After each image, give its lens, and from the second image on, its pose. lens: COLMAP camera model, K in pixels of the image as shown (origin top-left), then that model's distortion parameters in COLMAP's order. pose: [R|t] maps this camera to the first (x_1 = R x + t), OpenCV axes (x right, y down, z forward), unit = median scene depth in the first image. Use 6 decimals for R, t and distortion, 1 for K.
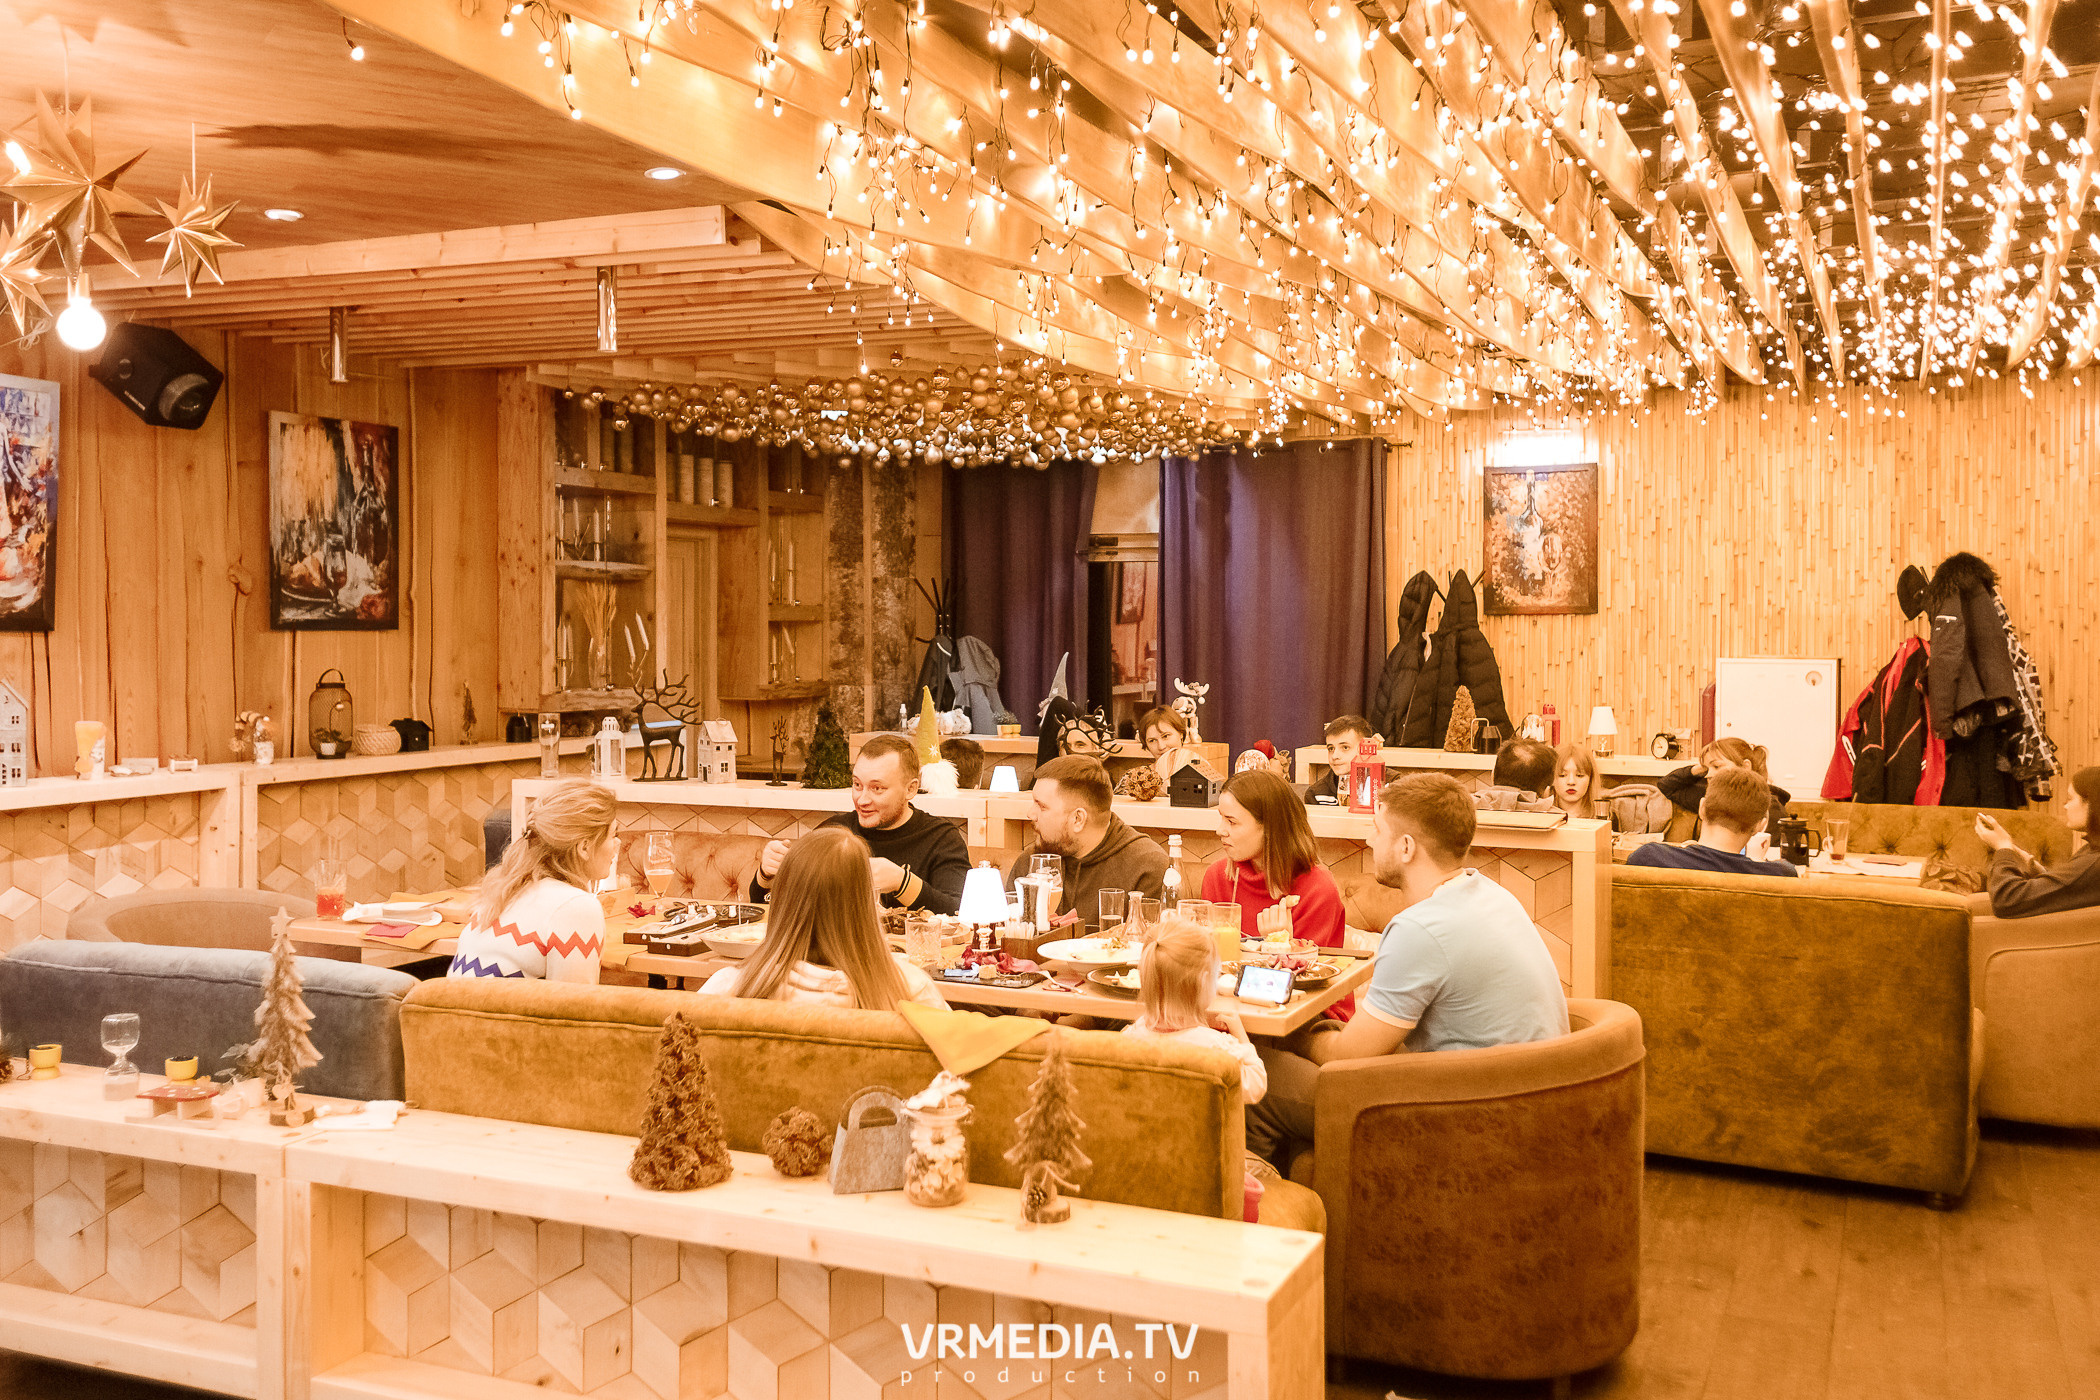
lens RADIAL K [[1952.5, 0, 1052.0], [0, 1952.5, 697.0], [0, 0, 1]] dist [0.013319, 0.000000]
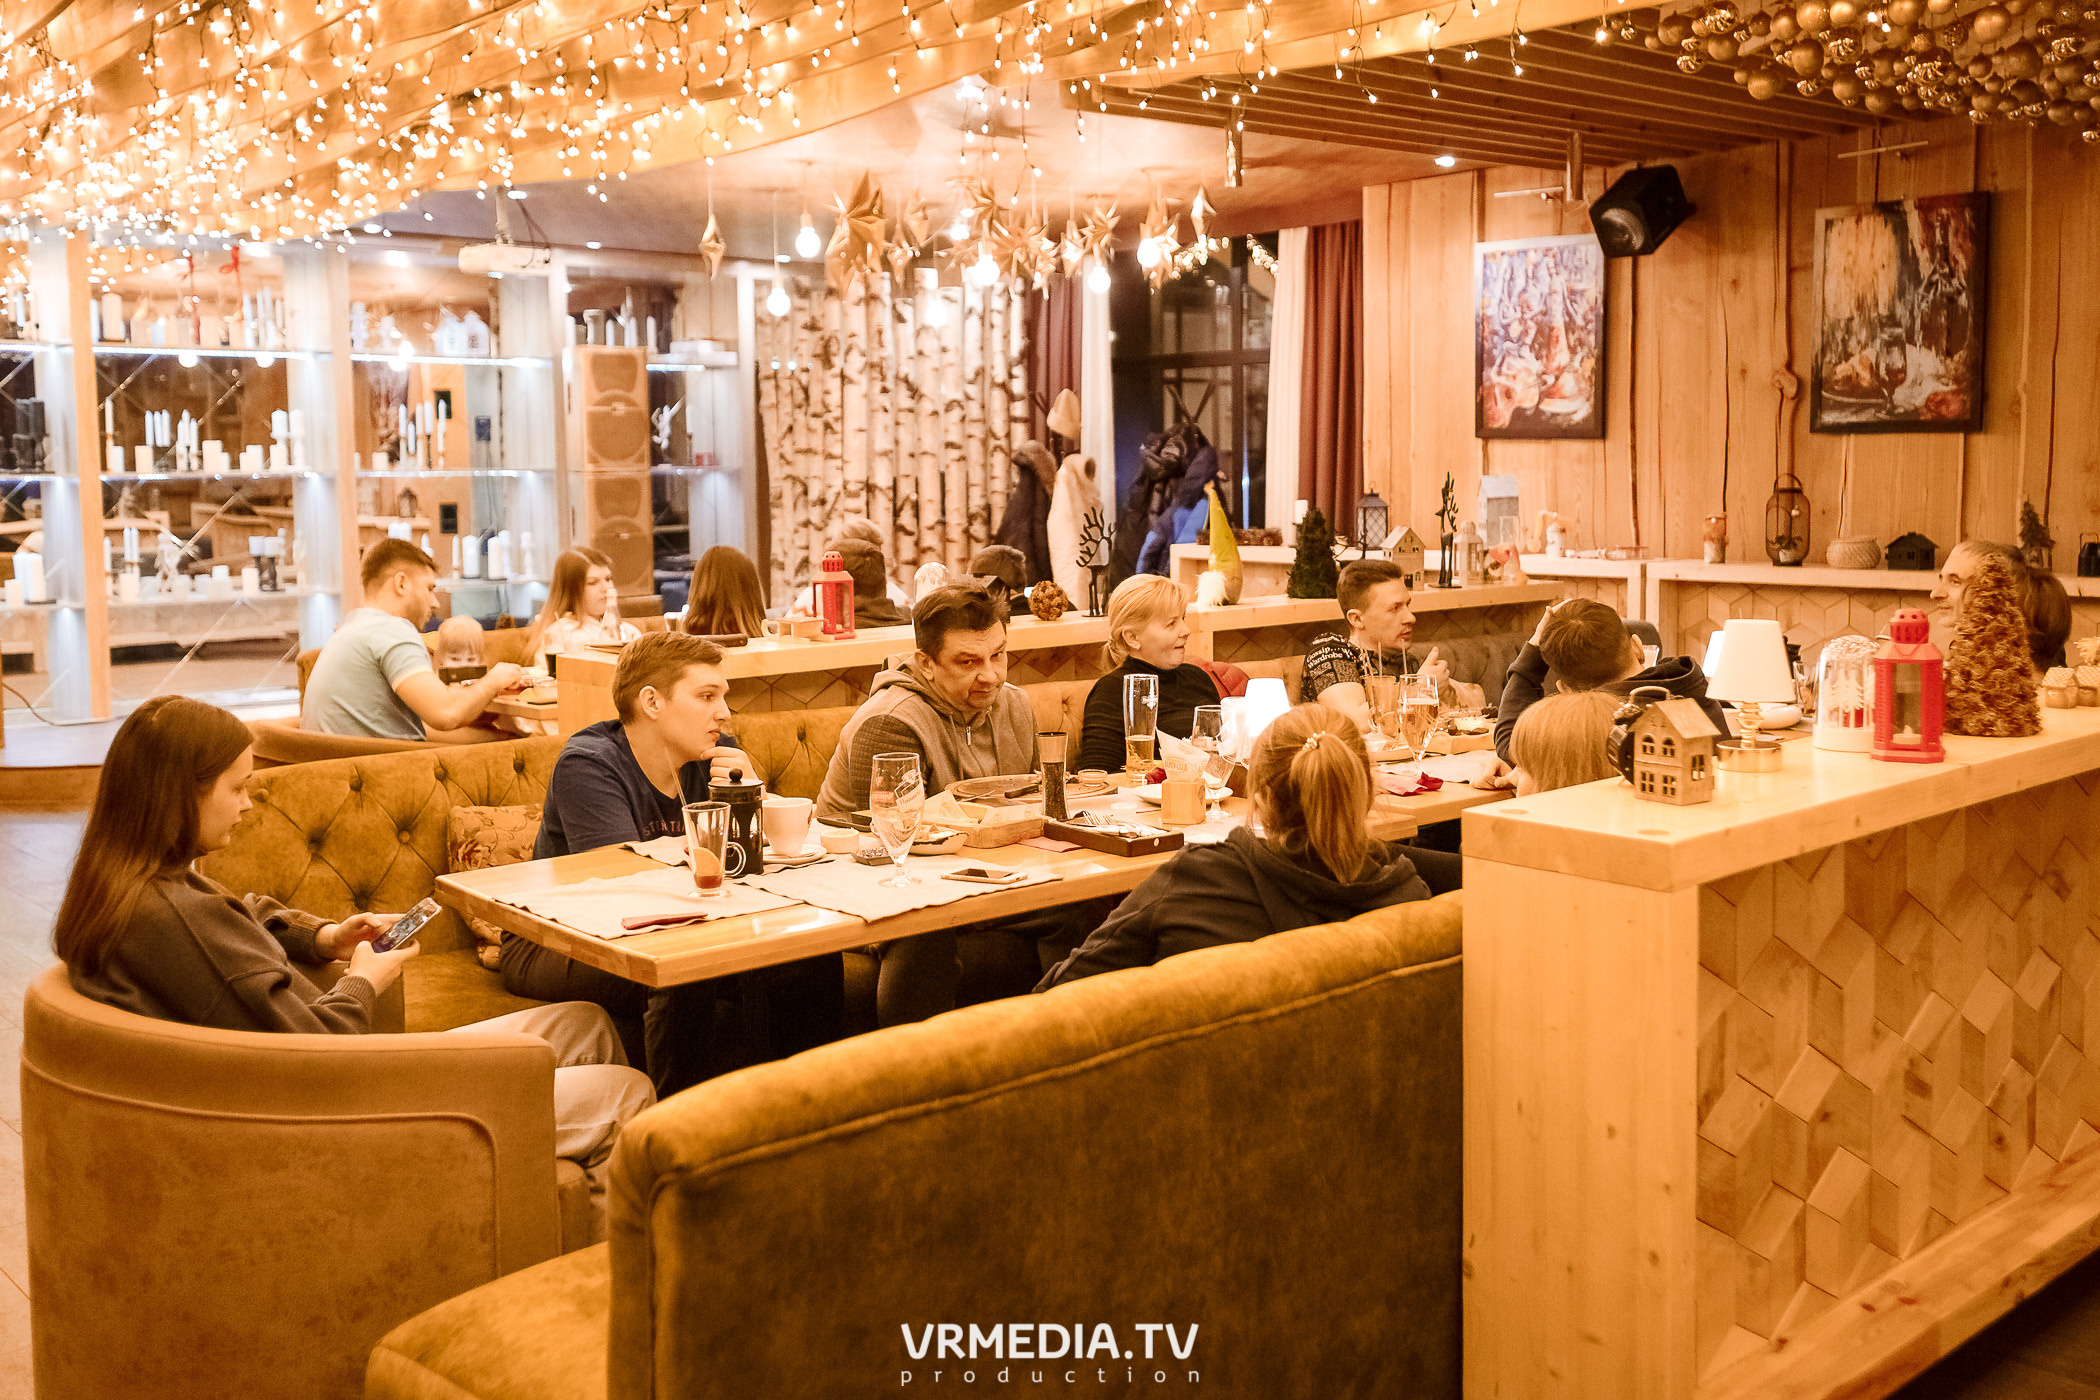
lens RADIAL K [[1952.5, 0, 1050.1], [0, 1952.5, 694.5], [0, 0, 1]] dist [0.013319, 0.000000]
pose [[-0.427882, 0.113508, -0.896679, 0.657761], [-0.022619, 0.990427, 0.136169, -0.028968], [0.903551, 0.078547, -0.421219, 1.053383]]
